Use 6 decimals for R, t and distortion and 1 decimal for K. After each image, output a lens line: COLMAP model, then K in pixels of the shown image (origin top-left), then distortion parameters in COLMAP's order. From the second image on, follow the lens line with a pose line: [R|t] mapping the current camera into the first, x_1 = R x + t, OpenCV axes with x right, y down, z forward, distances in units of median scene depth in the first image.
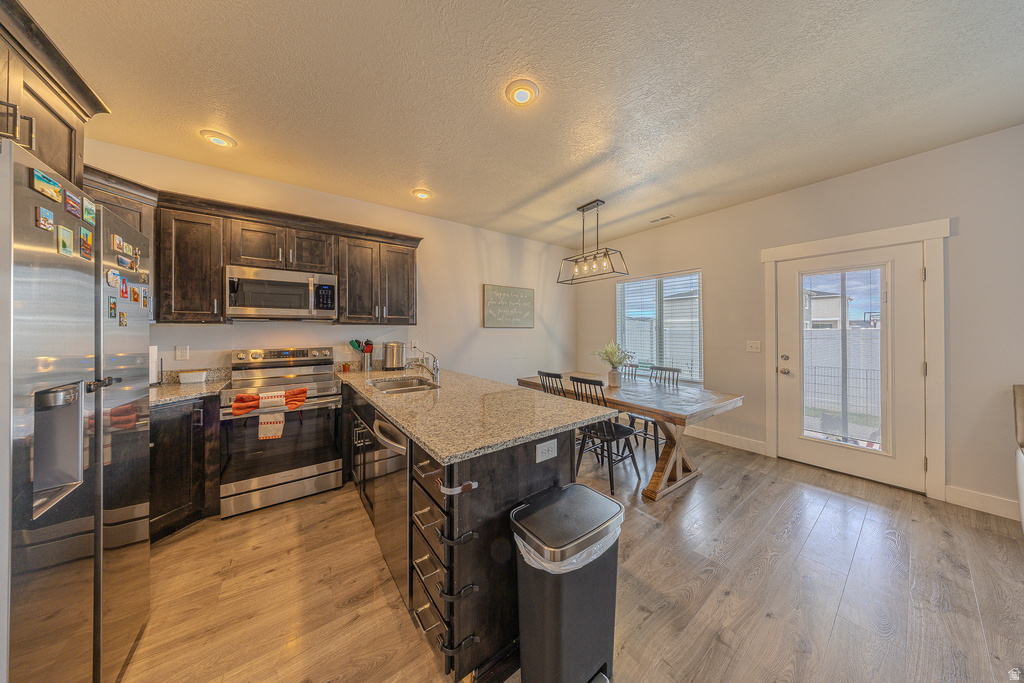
lens RADIAL K [[300.0, 0, 511.2], [0, 300.0, 330.9], [0, 0, 1]] dist [-0.000888, -0.000031]
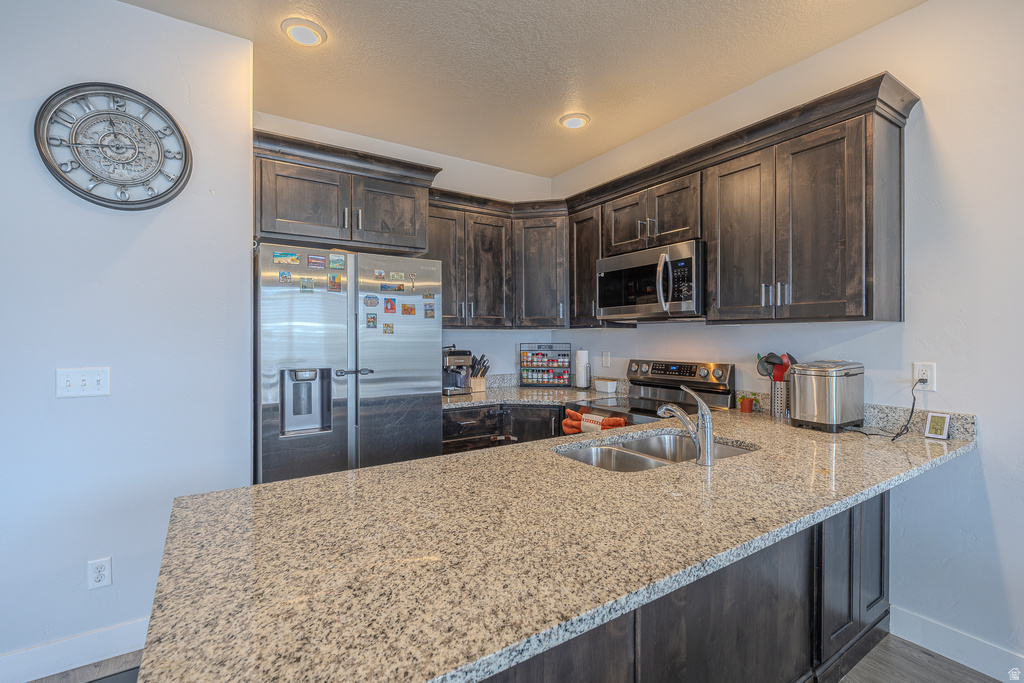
lens RADIAL K [[464.7, 0, 509.7], [0, 464.7, 338.3], [0, 0, 1]] dist [-0.003672, -0.000430]
pose [[-0.053158, 0.005604, -0.998570, 0.312781], [0.004156, 0.999977, 0.005391, -0.000760], [0.998577, -0.003864, -0.053181, 0.646017]]
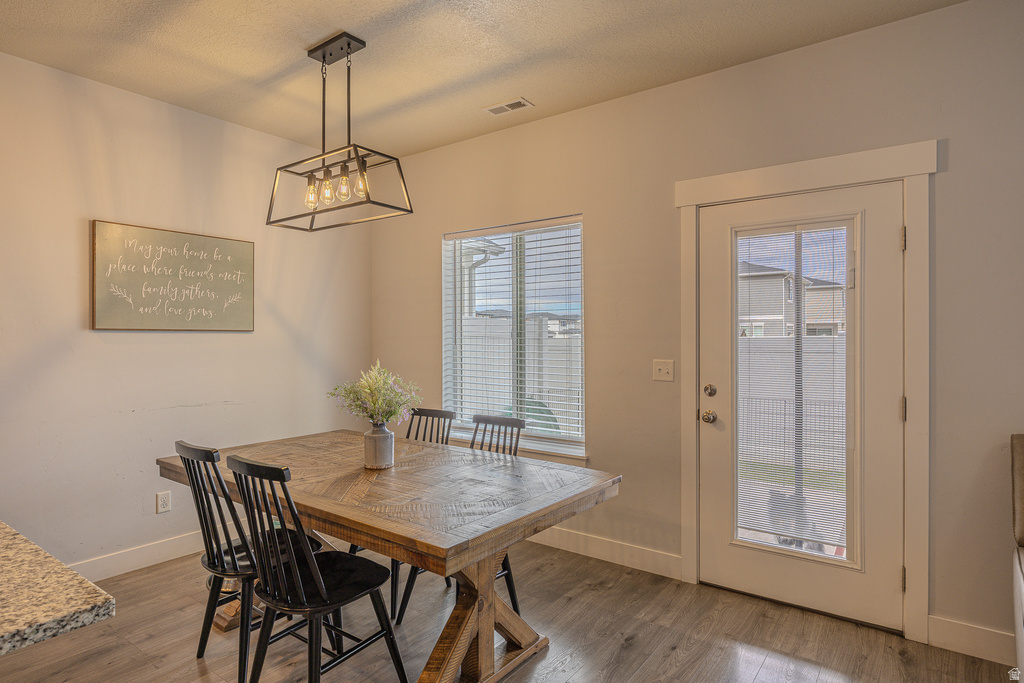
lens RADIAL K [[568.2, 0, 512.0], [0, 568.2, 341.5], [0, 0, 1]] dist [0.030495, -0.017438]
pose [[0.954770, -0.000790, 0.297345, 0.295503], [-0.002131, 0.999953, 0.009498, -0.006377], [-0.297339, -0.009702, 0.954723, 0.157635]]
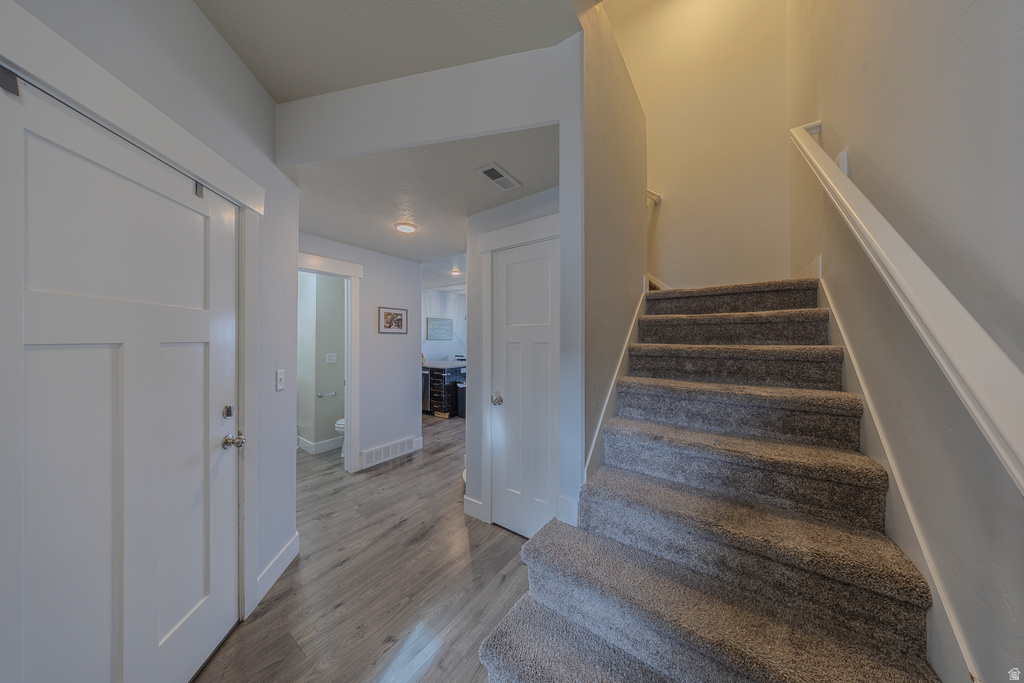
lens RADIAL K [[300.0, 0, 511.2], [0, 300.0, 330.9], [0, 0, 1]] dist [-0.000888, -0.000031]
pose [[0.951701, 0.008885, 0.306898, -0.241416], [0.000009, 0.999580, -0.028967, -0.017937], [-0.307027, 0.027571, 0.951301, -1.445608]]
